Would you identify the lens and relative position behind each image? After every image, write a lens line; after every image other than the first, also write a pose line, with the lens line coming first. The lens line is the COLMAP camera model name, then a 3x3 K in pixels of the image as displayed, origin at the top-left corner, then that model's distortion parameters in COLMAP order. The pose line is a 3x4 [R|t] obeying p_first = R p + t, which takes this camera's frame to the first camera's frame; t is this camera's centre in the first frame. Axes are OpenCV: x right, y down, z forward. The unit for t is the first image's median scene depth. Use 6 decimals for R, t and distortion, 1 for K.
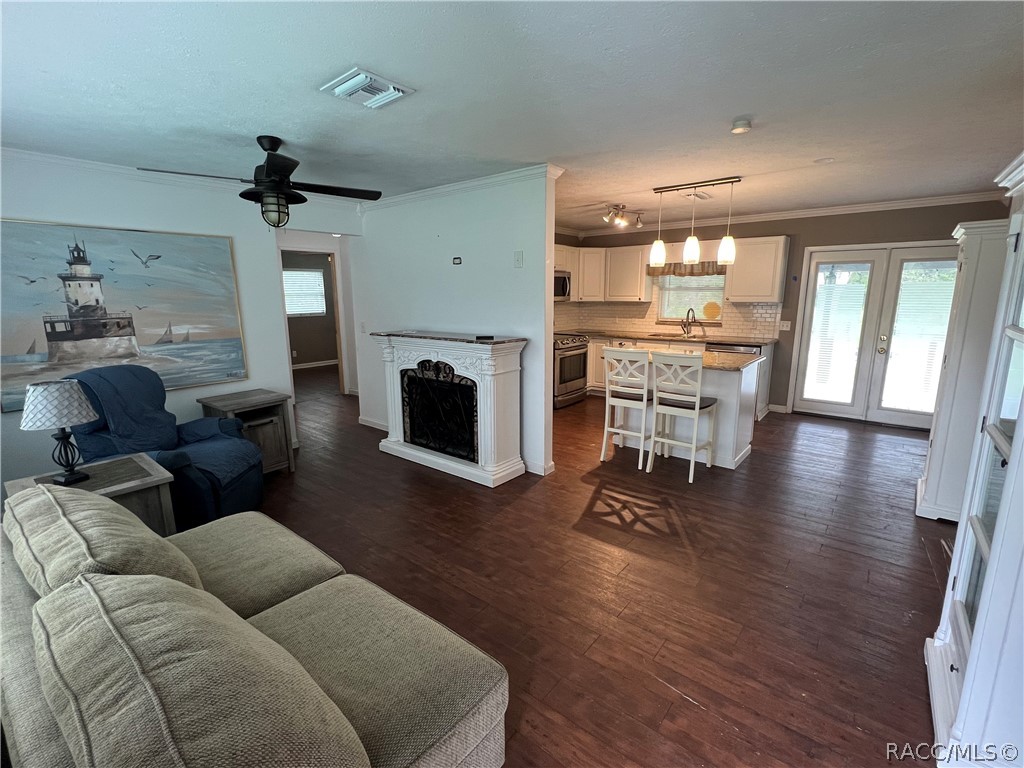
lens RADIAL K [[474.7, 0, 512.0], [0, 474.7, 384.0], [0, 0, 1]] dist [0.017629, 0.000147]
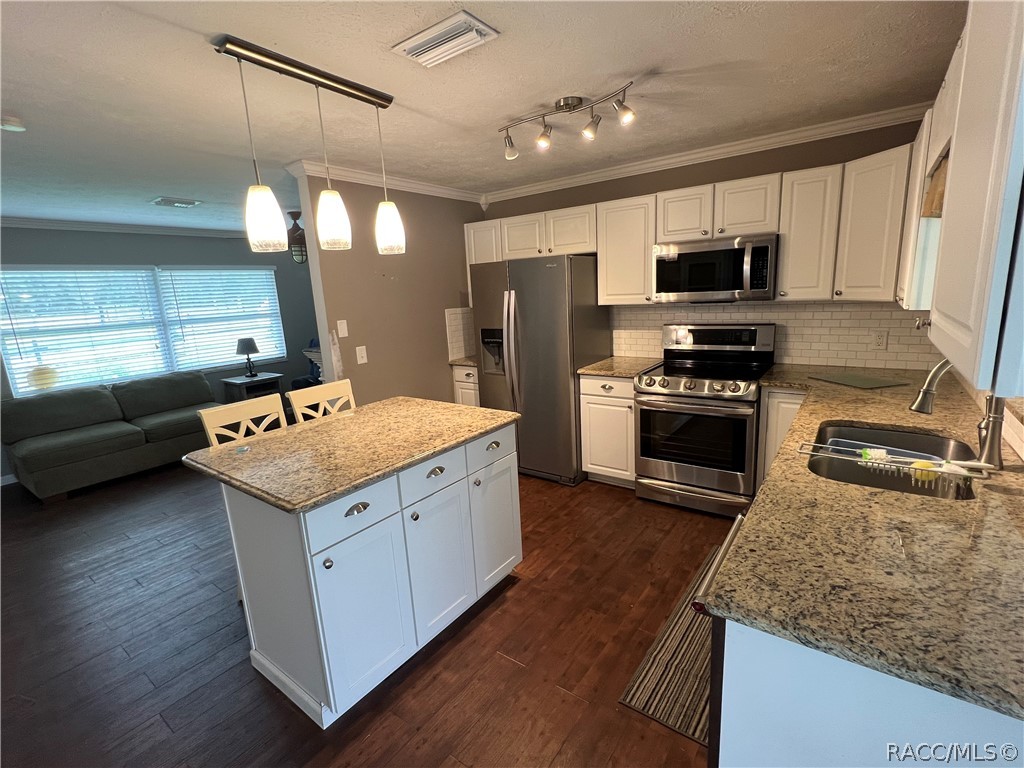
lens RADIAL K [[475.1, 0, 510.0], [0, 475.1, 388.1], [0, 0, 1]] dist [-0.002389, 0.000515]
pose [[0.046889, 0.209016, -0.976787, 1.023949], [-0.140486, 0.969524, 0.200718, -0.274499], [0.988972, 0.127813, 0.074824, 1.342171]]
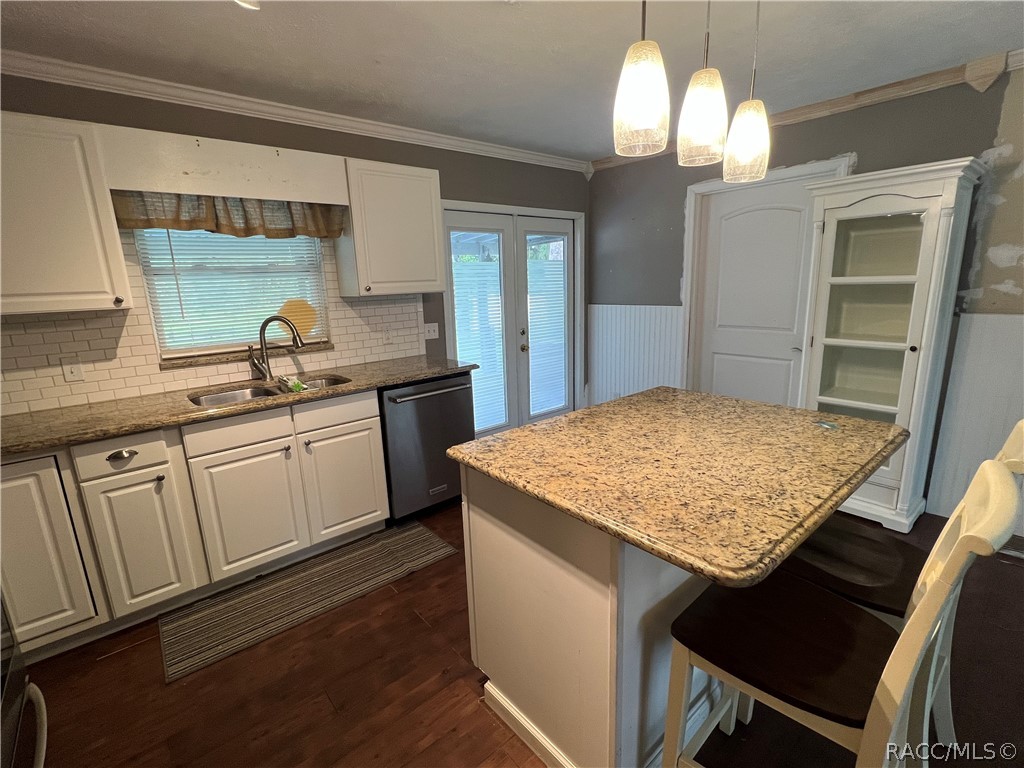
lens RADIAL K [[475.1, 0, 510.0], [0, 475.1, 388.1], [0, 0, 1]] dist [-0.002389, 0.000515]
pose [[0.179058, -0.221968, 0.958472, 0.009686], [0.221564, 0.958289, 0.180534, -0.222376], [-0.958565, 0.180037, 0.220769, 1.256397]]
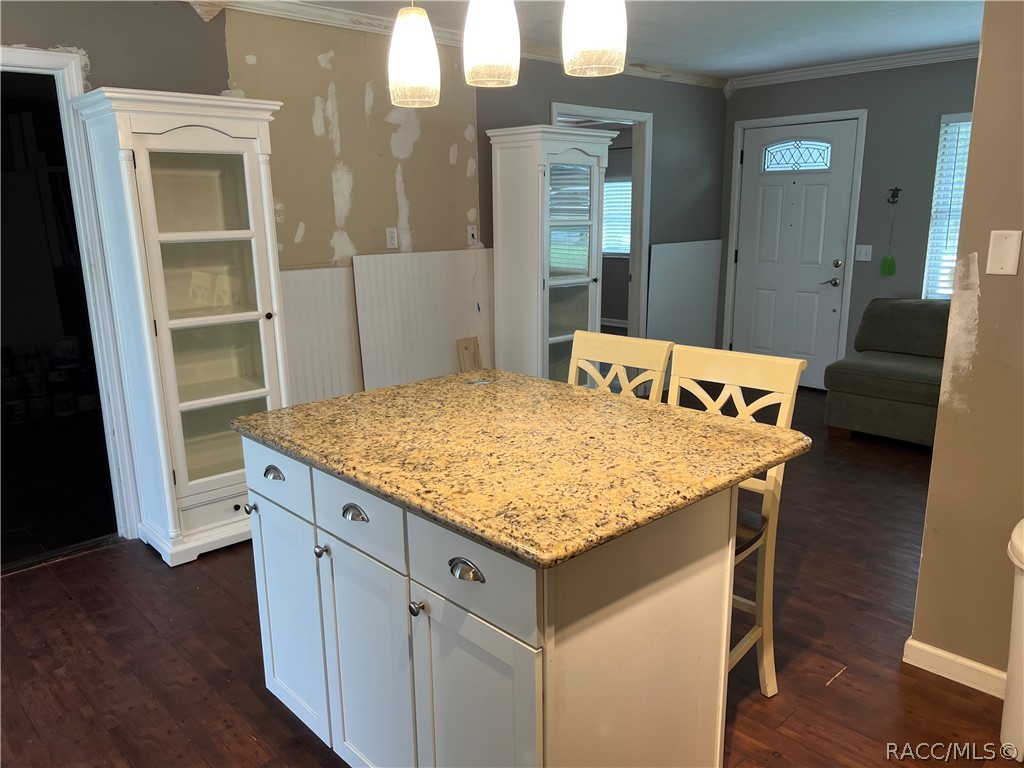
lens RADIAL K [[775.9, 0, 508.3], [0, 775.9, 387.1], [0, 0, 1]] dist [0.038040, -0.004476]
pose [[-0.991137, -0.010094, 0.132461, 0.357373], [0.045172, 0.912083, 0.407509, -0.319600], [-0.124929, 0.409881, -0.903543, 1.696015]]
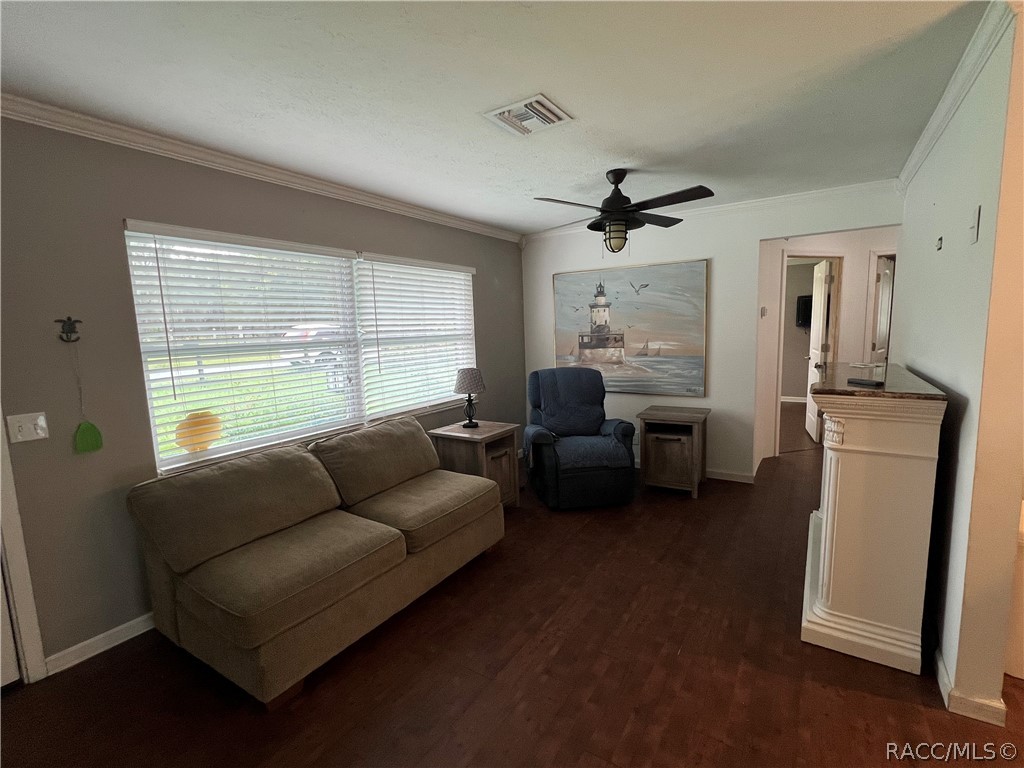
lens RADIAL K [[475.1, 0, 510.0], [0, 475.1, 388.1], [0, 0, 1]] dist [-0.002389, 0.000515]
pose [[0.107230, 0.132610, -0.985351, 0.455607], [-0.163096, 0.979986, 0.114139, -0.089793], [0.980766, 0.148468, 0.126712, 0.545720]]
